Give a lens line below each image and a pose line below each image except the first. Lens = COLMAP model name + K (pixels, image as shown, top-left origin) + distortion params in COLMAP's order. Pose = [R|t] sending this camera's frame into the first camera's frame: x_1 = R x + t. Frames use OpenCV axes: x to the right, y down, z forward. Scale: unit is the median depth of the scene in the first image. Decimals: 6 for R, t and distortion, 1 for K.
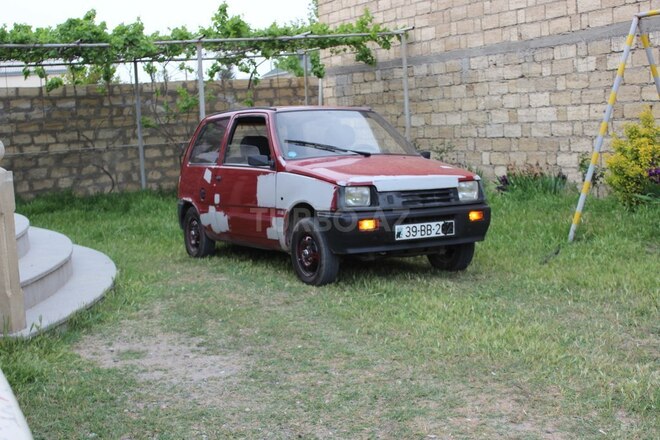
lens RADIAL K [[931.8, 0, 330.0], [0, 931.8, 220.0], [0, 0, 1]] dist [-0.039073, 0.089576]
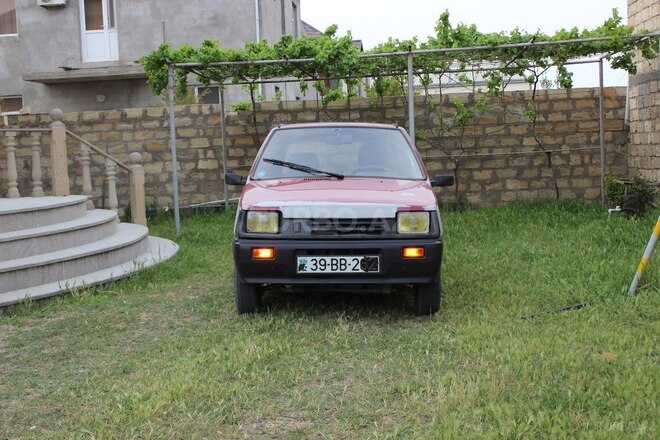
lens RADIAL K [[934.1, 0, 330.0], [0, 934.1, 220.0], [0, 0, 1]] dist [-0.036923, 0.068071]
pose [[0.860069, 0.056753, -0.507011, 0.303693], [-0.061566, 0.998076, 0.007284, -0.020855], [0.506449, 0.024950, 0.861909, 0.127448]]
